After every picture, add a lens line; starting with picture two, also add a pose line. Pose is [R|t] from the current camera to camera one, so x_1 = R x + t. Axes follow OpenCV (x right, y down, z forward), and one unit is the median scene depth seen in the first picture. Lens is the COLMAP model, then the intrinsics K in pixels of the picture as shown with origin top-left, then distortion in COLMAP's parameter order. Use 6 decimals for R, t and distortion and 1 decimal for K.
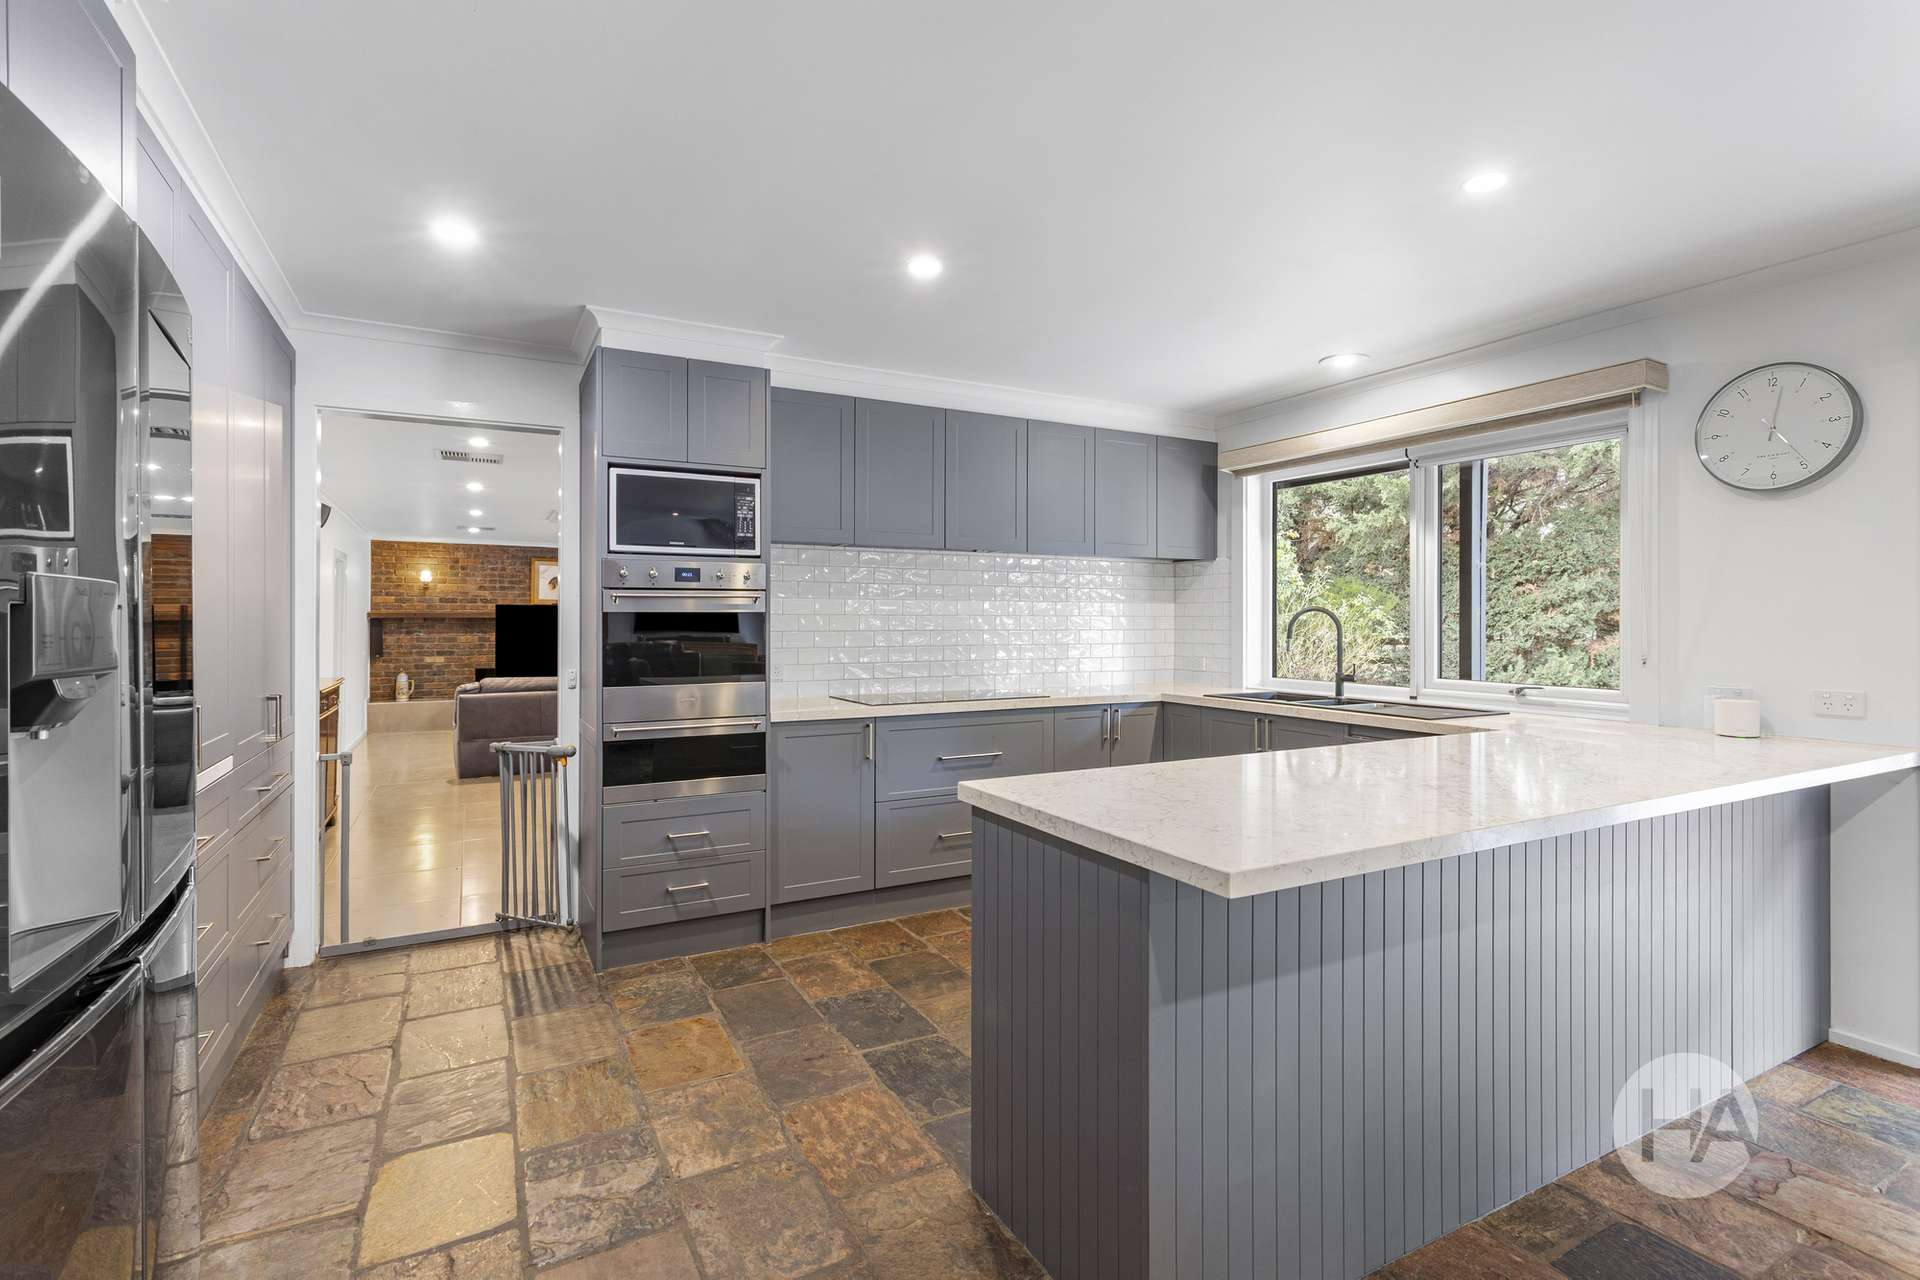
lens RADIAL K [[894.9, 0, 943.9], [0, 894.9, 628.5], [0, 0, 1]] dist [0.000932, -0.000121]
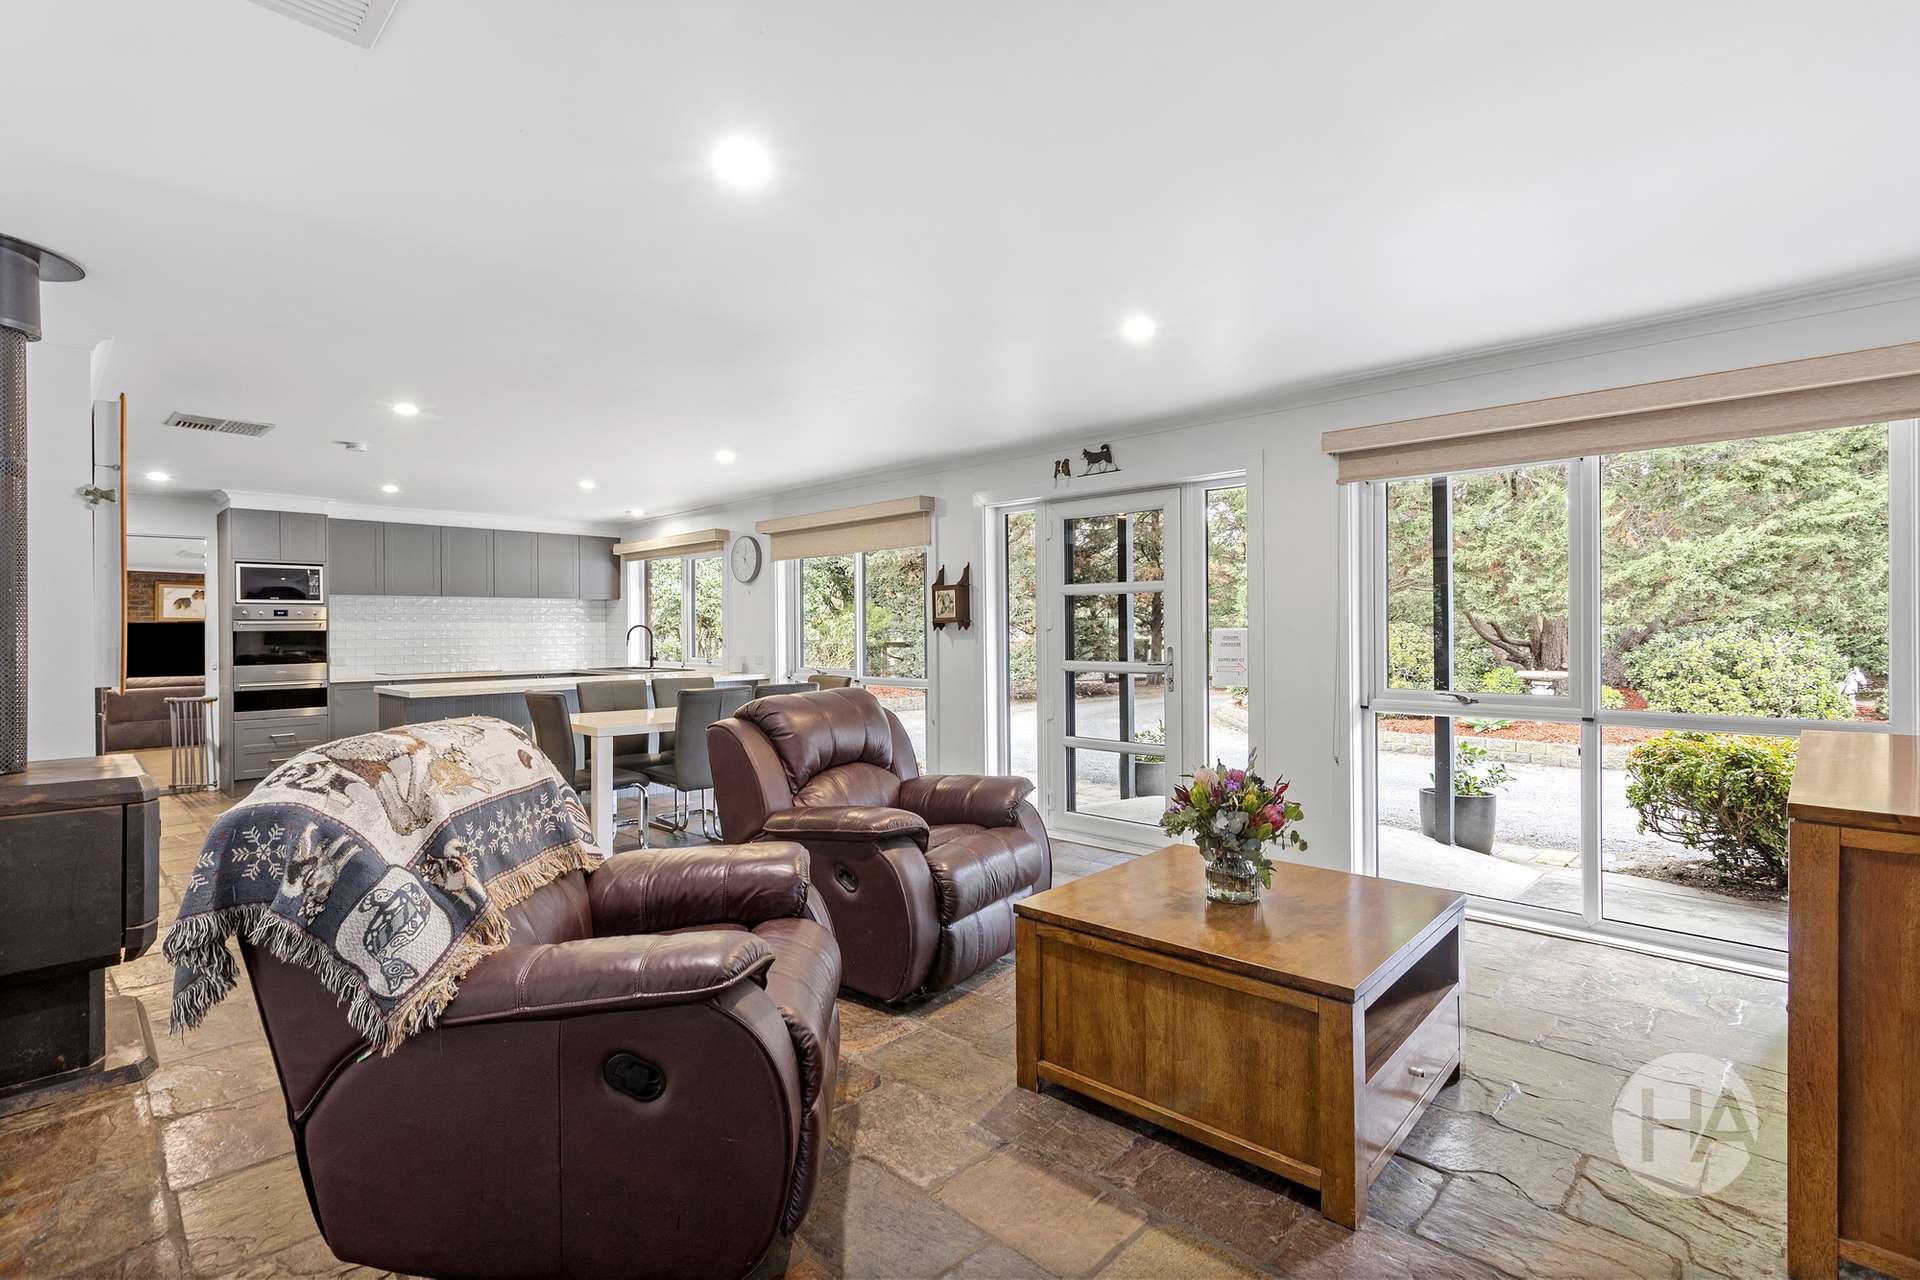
lens RADIAL K [[894.9, 0, 969.4], [0, 894.9, 638.9], [0, 0, 1]] dist [0.000932, -0.000121]
pose [[0.947623, -0.010841, 0.319206, 0.613861], [0.011613, 0.999932, -0.000513, 0.023523], [-0.319179, 0.004193, 0.947685, -1.618004]]
